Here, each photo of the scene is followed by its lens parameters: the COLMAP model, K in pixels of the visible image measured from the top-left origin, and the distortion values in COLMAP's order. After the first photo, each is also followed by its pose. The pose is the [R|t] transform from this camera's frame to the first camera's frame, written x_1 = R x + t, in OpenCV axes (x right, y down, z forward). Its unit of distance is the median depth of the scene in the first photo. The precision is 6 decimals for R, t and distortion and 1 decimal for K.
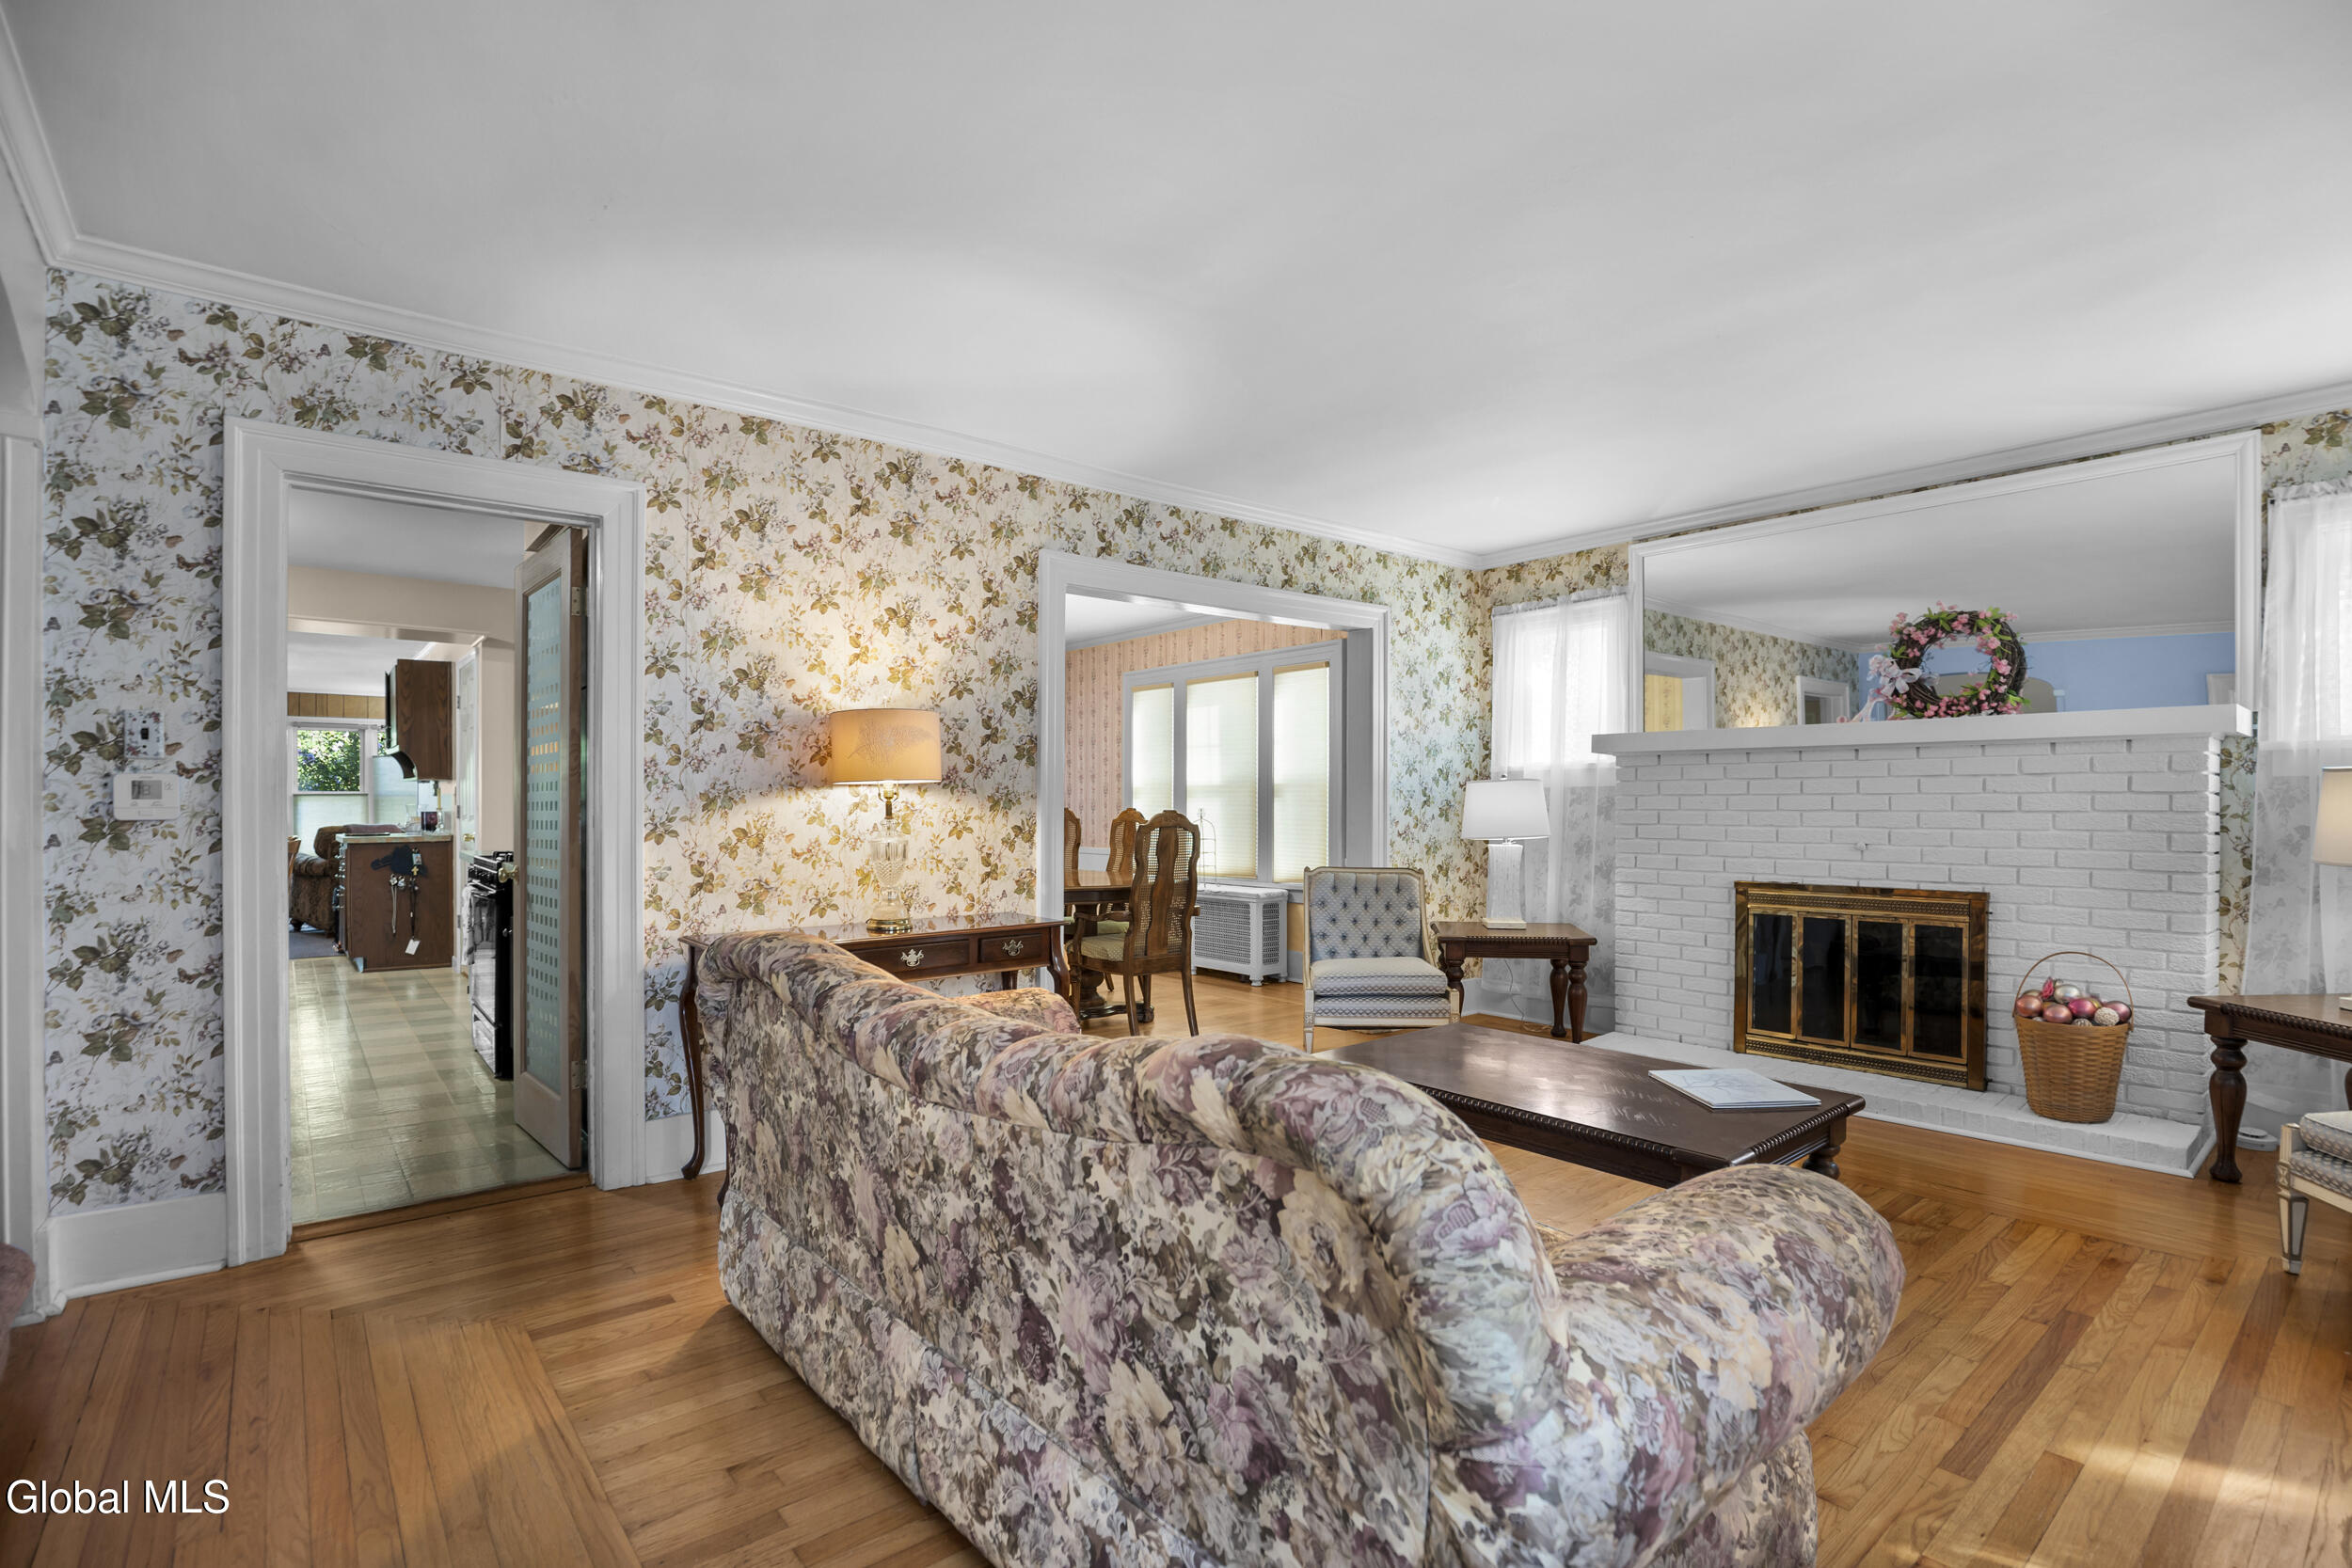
lens RADIAL K [[1119.0, 0, 1191.3], [0, 1119.0, 799.3], [0, 0, 1]] dist [-0.033652, 0.002097]
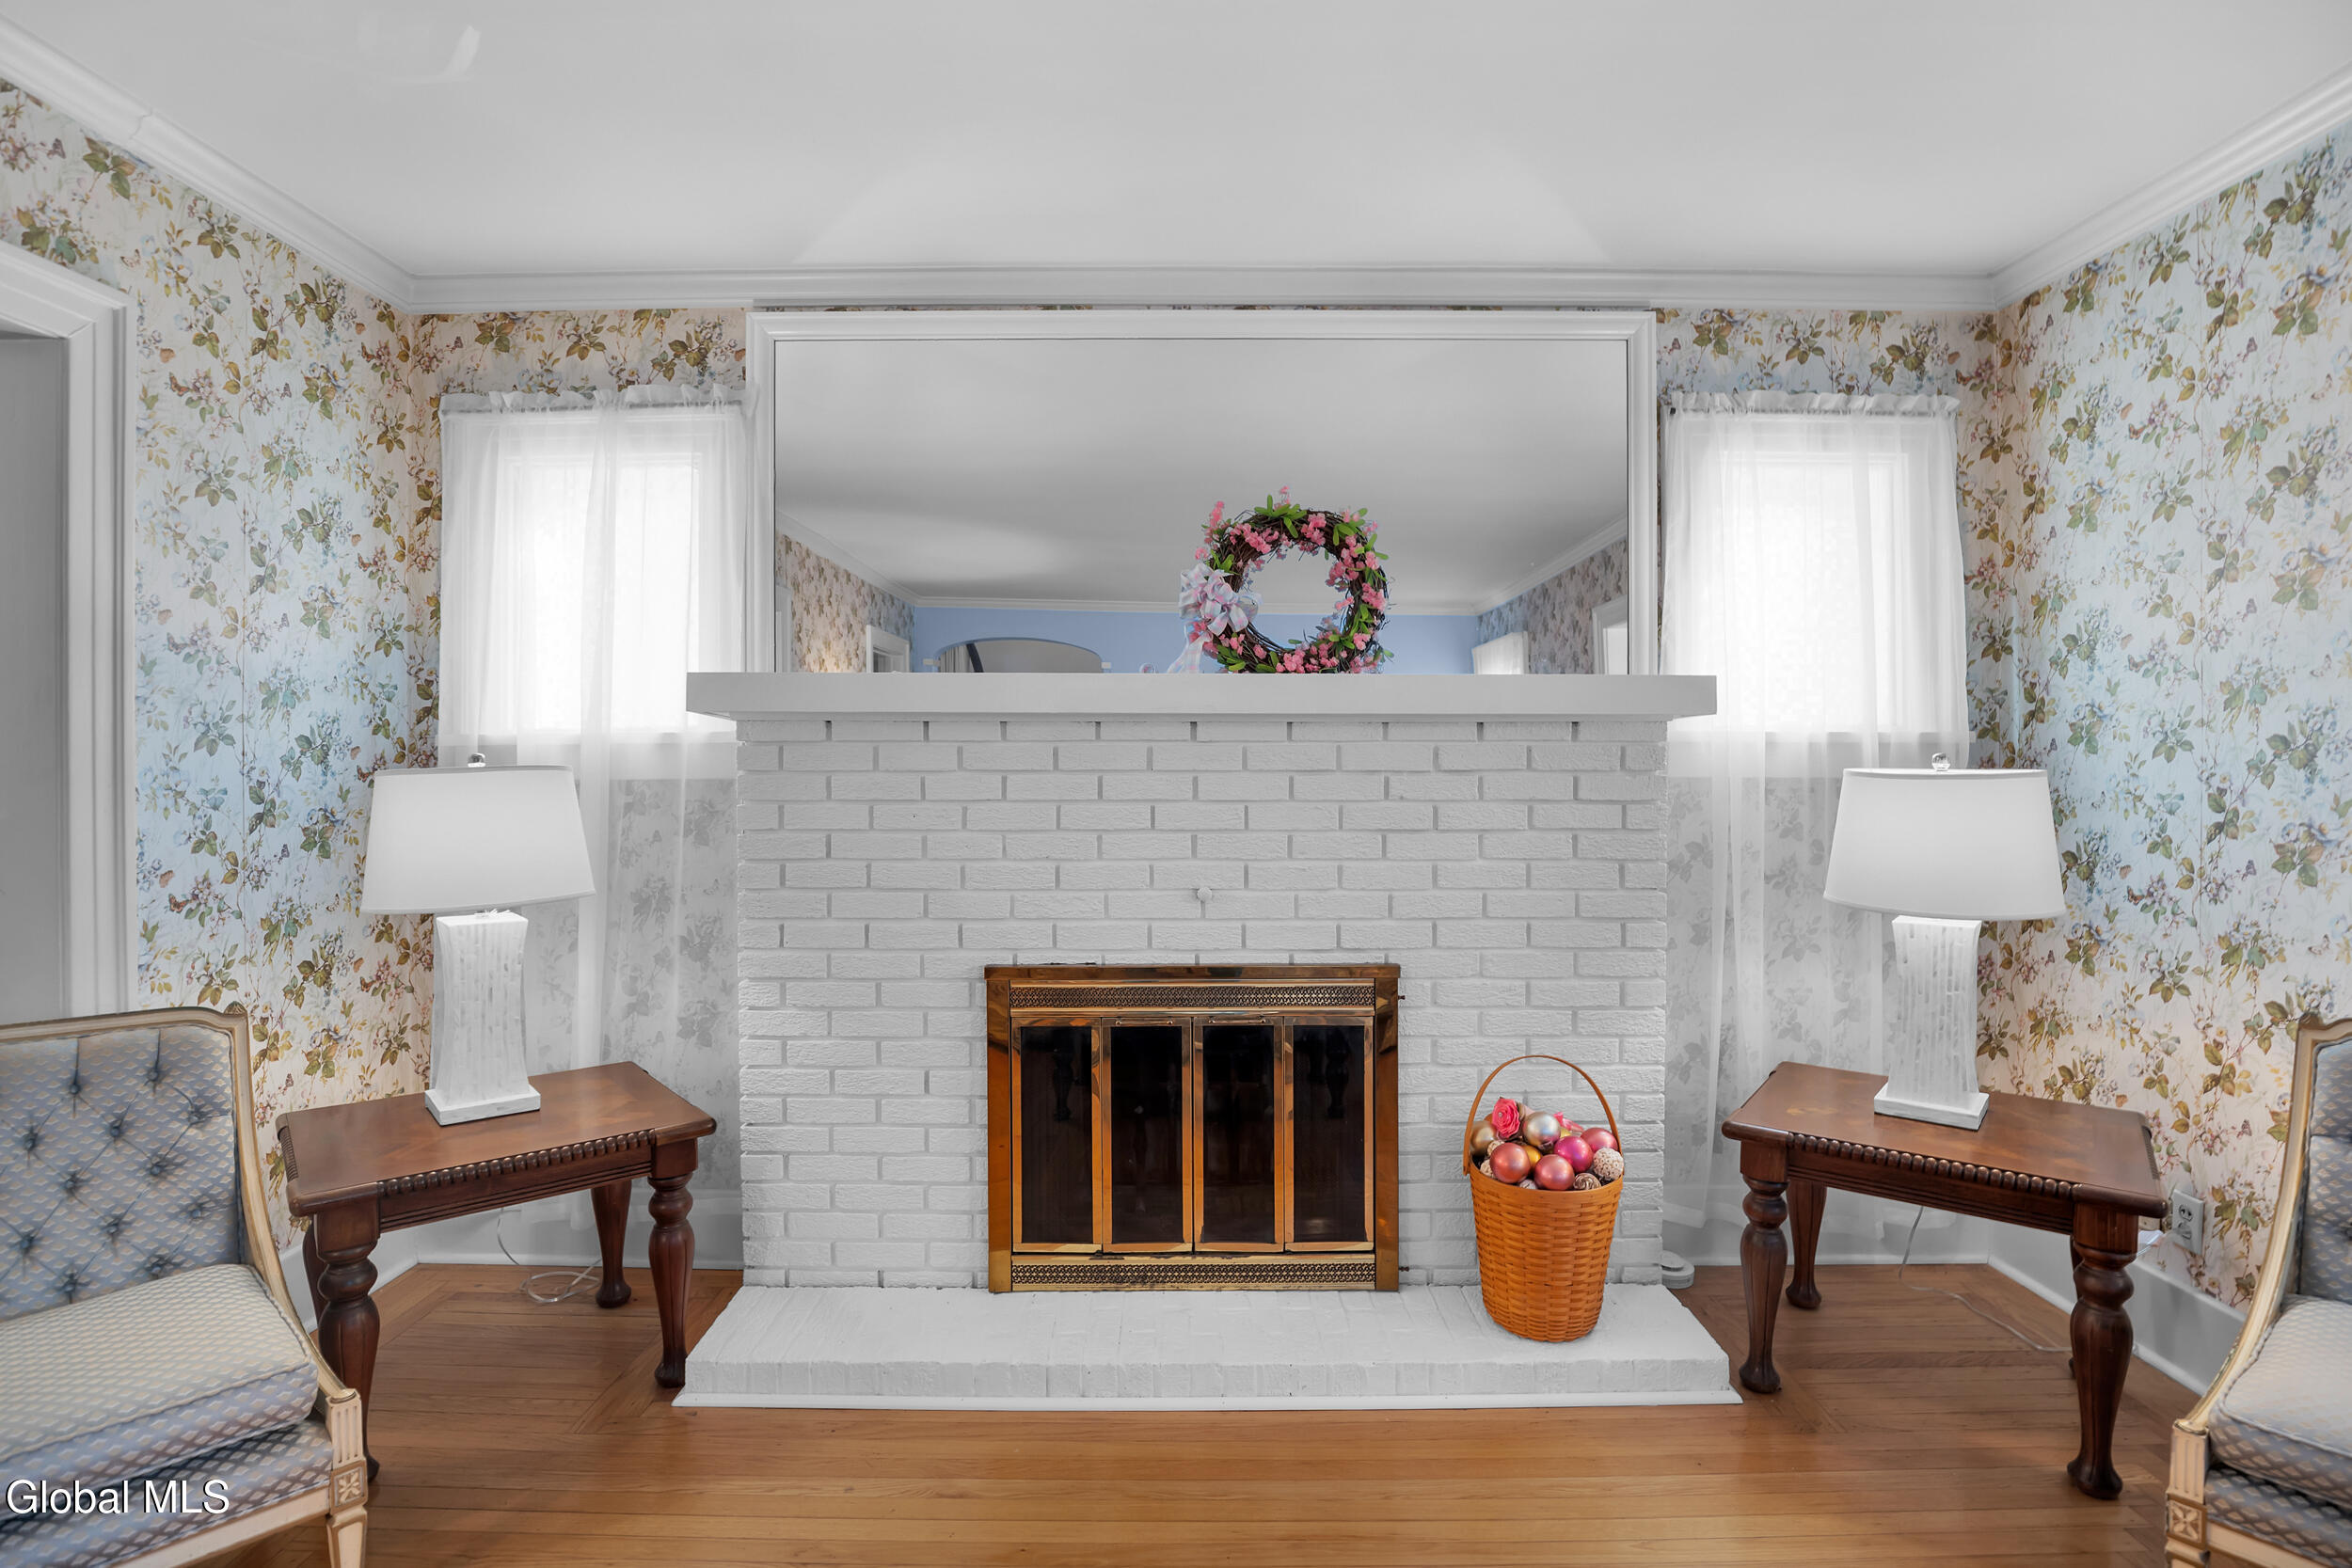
lens RADIAL K [[1119.0, 0, 1189.3], [0, 1119.0, 788.2], [0, 0, 1]] dist [-0.033652, 0.002097]
pose [[0.643917, -0.013560, 0.764975, 0.126790], [-0.003238, 0.999786, 0.020448, -0.018129], [-0.765089, -0.015644, 0.643735, 0.497145]]
